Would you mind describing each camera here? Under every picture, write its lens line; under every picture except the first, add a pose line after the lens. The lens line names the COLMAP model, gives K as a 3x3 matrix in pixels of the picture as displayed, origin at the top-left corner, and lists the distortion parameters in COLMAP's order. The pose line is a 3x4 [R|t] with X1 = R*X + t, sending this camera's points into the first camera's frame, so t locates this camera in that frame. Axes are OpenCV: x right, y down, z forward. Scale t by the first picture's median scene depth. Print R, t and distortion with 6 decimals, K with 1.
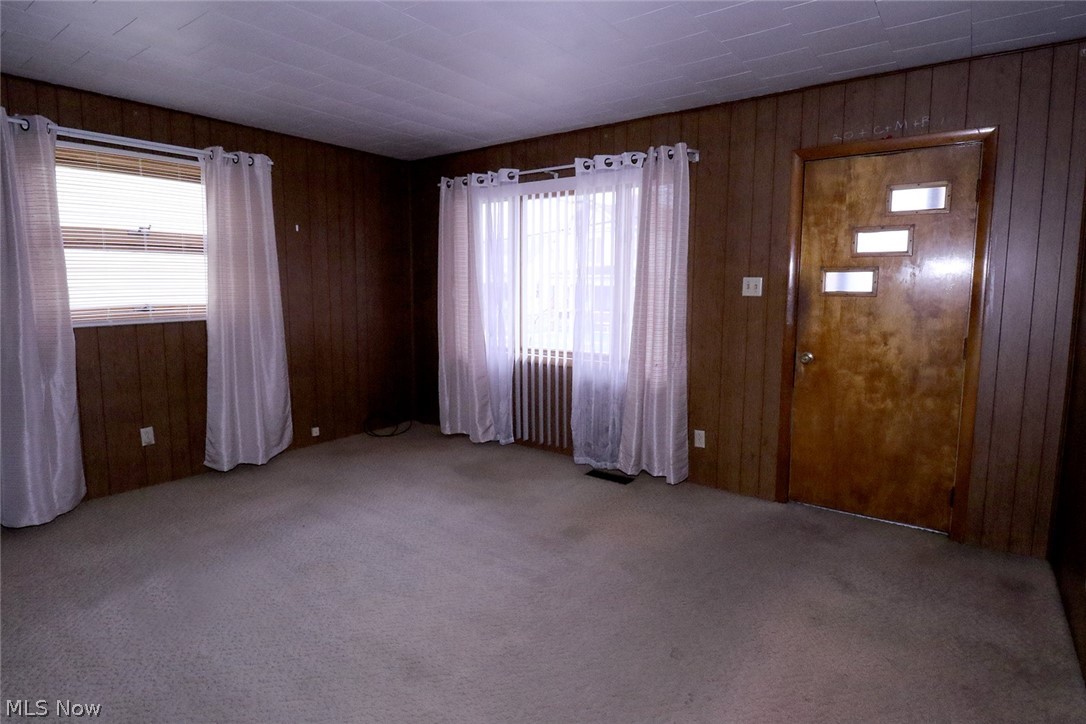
lens RADIAL K [[565.1, 0, 537.4], [0, 565.1, 353.3], [0, 0, 1]] dist [-0.018559, -0.005356]
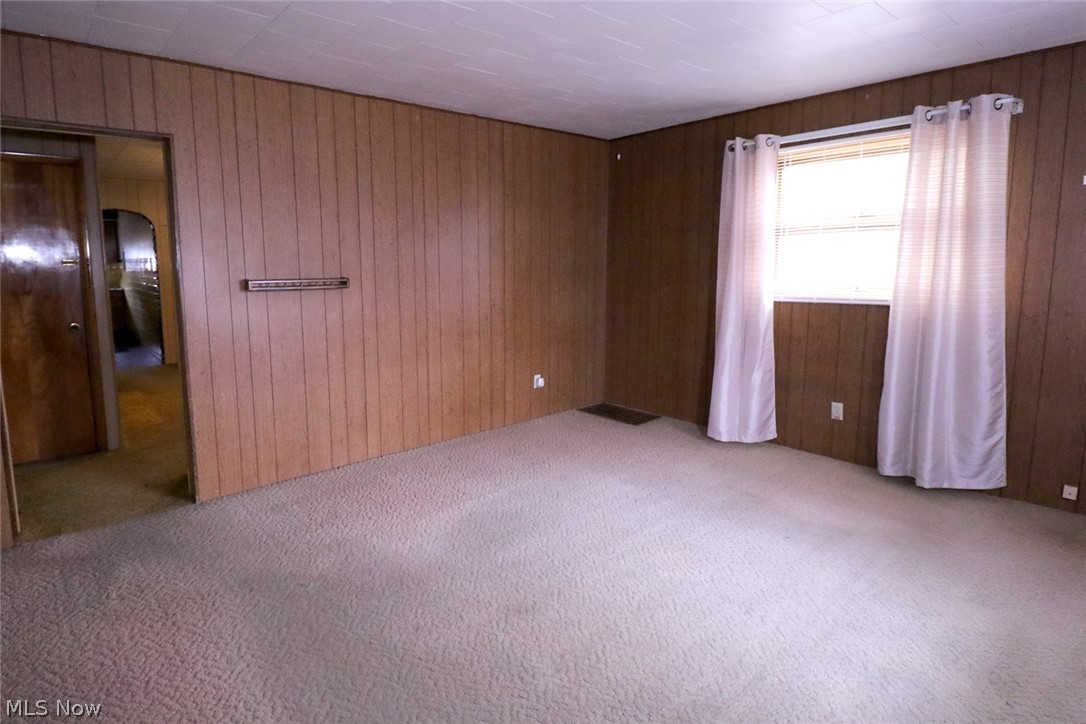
lens RADIAL K [[565.1, 0, 514.2], [0, 565.1, 334.6], [0, 0, 1]] dist [-0.018559, -0.005356]
pose [[-0.222324, 0.117401, -0.967879, 0.464756], [-0.113181, 0.982904, 0.145222, -0.081469], [0.968381, 0.141831, -0.205236, 0.656845]]
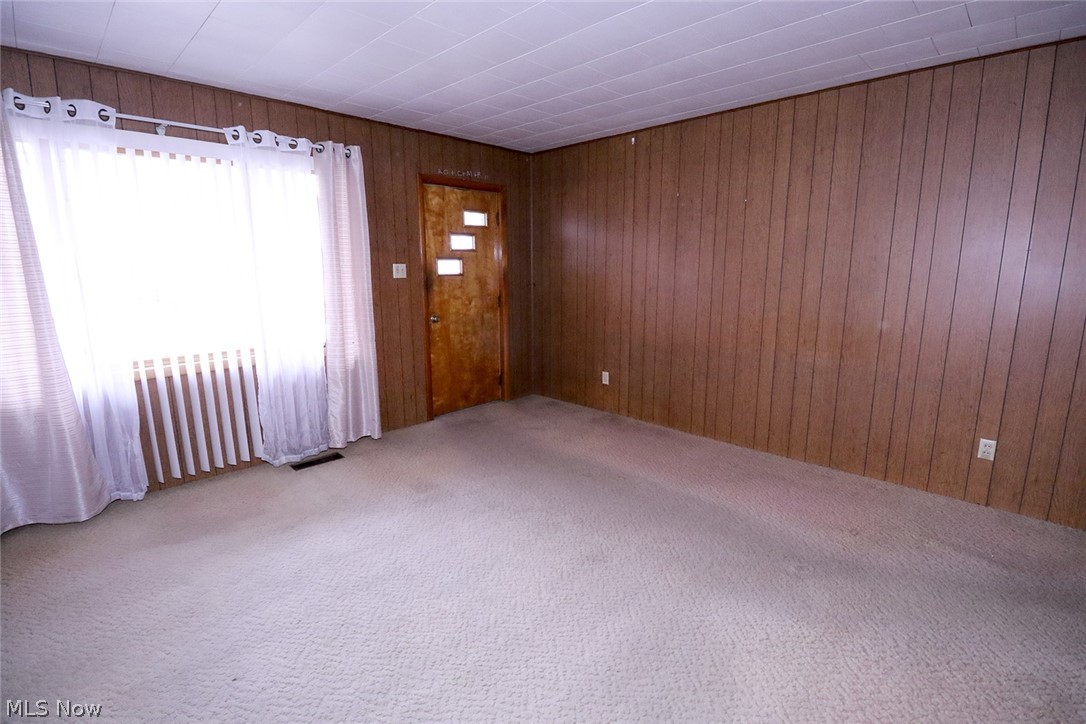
lens RADIAL K [[493.4, 0, 541.7], [0, 493.4, 360.7], [0, 0, 1]] dist [-0.022308, -0.001320]
pose [[0.128797, -0.189697, 0.973358, -0.743290], [0.124773, 0.976833, 0.173864, -0.071690], [-0.983790, 0.099055, 0.149483, 0.517104]]
